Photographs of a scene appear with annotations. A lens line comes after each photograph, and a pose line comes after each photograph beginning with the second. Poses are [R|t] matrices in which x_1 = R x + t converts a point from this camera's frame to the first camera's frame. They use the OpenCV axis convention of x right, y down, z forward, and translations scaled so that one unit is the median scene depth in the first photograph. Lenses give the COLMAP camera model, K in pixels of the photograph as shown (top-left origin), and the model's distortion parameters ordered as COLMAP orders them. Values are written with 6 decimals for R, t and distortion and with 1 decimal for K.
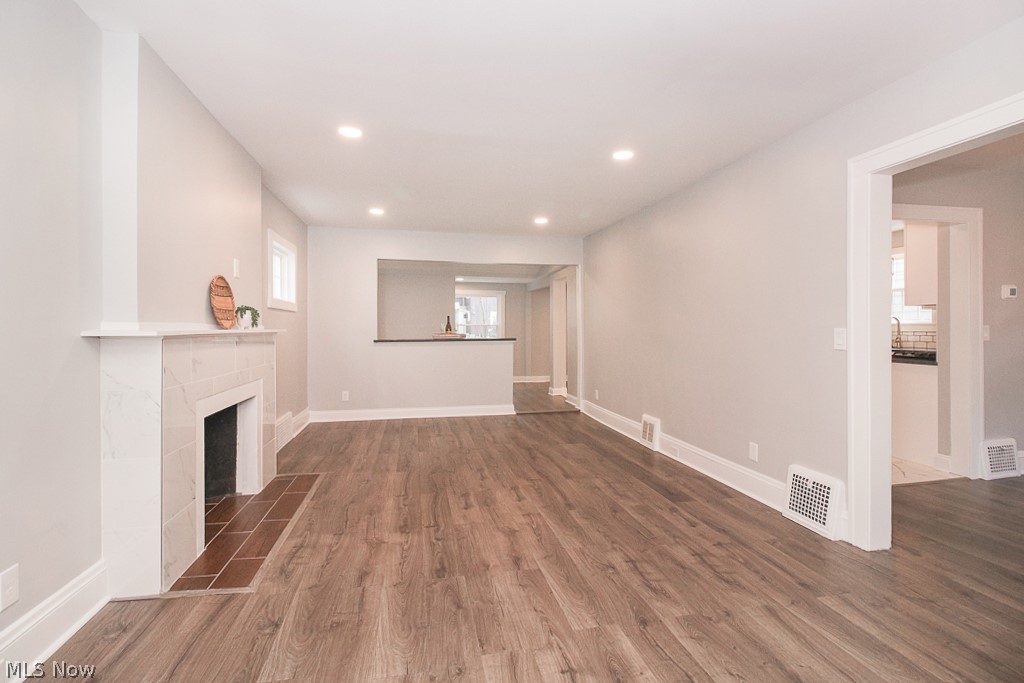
lens RADIAL K [[473.9, 0, 511.8], [0, 473.9, 333.4], [0, 0, 1]] dist [0.012435, -0.011740]
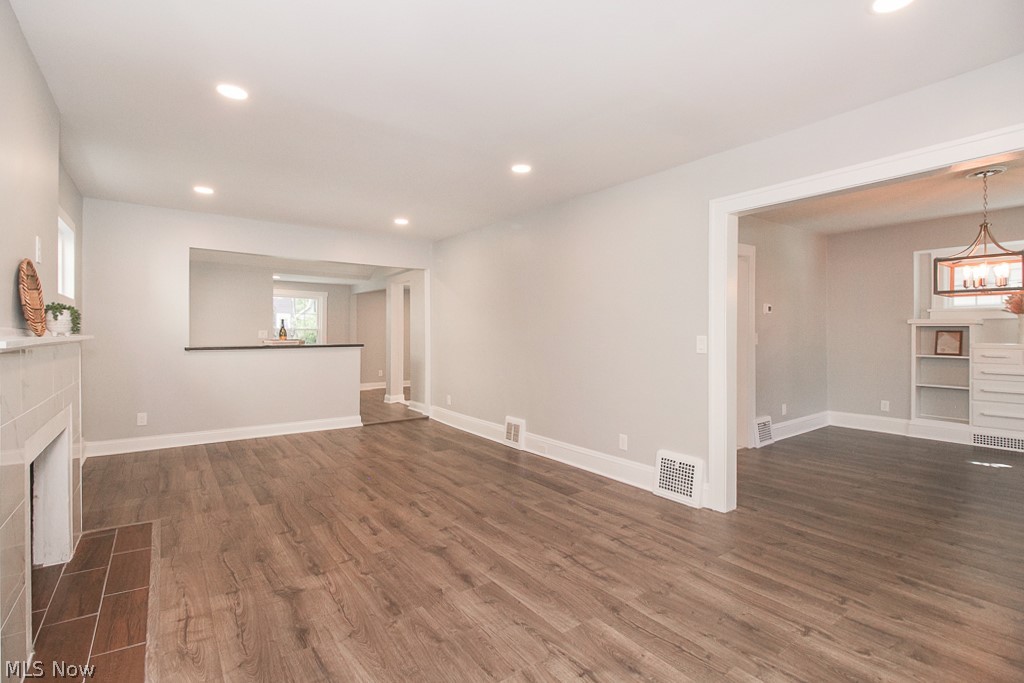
lens RADIAL K [[473.9, 0, 505.5], [0, 473.9, 336.1], [0, 0, 1]] dist [0.012435, -0.011740]
pose [[0.913009, 0.000493, 0.407939, -0.245113], [0.000533, 0.999997, -0.002402, -0.006175], [-0.407939, 0.002410, 0.913006, 0.072565]]
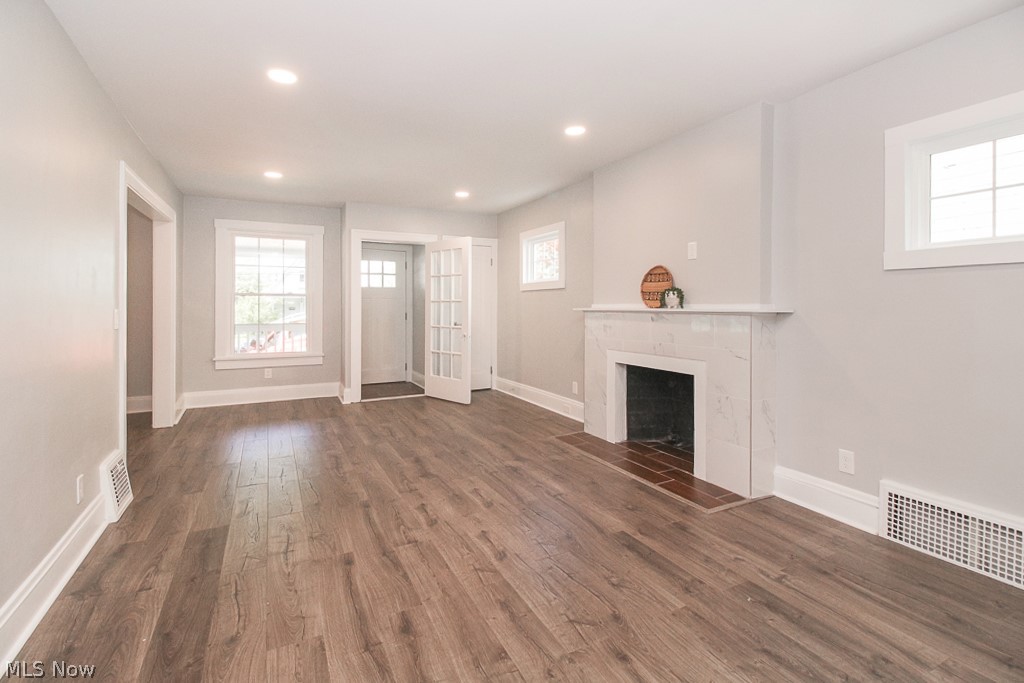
lens RADIAL K [[473.9, 0, 519.7], [0, 473.9, 313.6], [0, 0, 1]] dist [0.012435, -0.011740]
pose [[-0.961101, 0.007516, -0.276096, 0.090249], [-0.000156, 0.999615, 0.027754, -0.027883], [0.276198, 0.026717, -0.960729, 2.030863]]
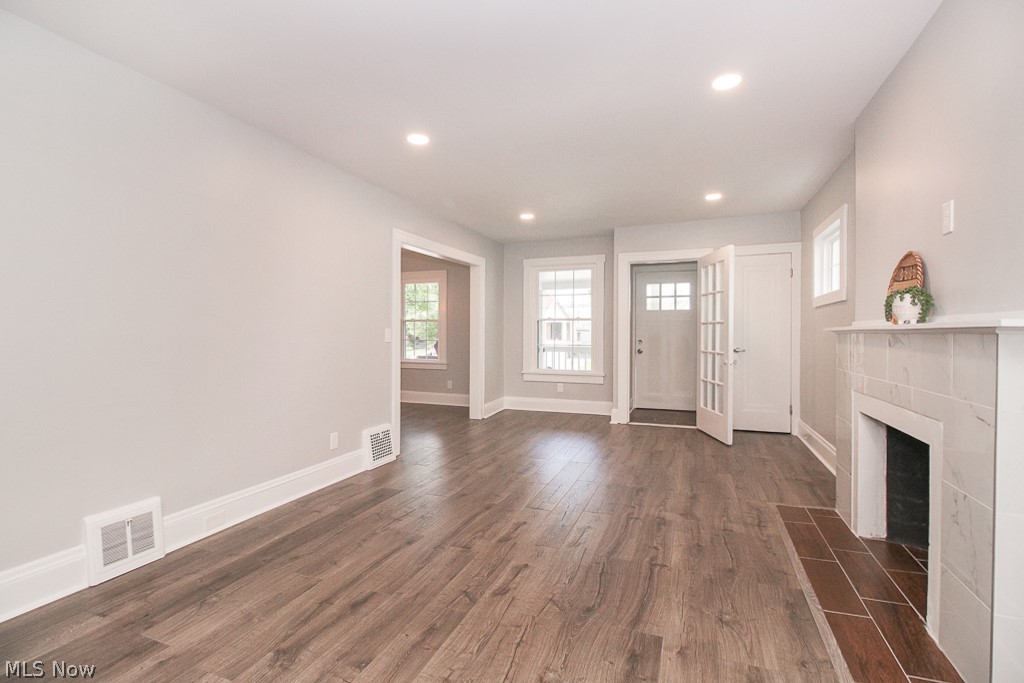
lens RADIAL K [[473.9, 0, 522.1], [0, 473.9, 331.9], [0, 0, 1]] dist [0.012435, -0.011740]
pose [[-0.848031, 0.002866, 0.529939, -0.477601], [0.005572, 0.999978, 0.003509, -0.001329], [-0.529918, 0.005928, -0.848028, 1.873660]]
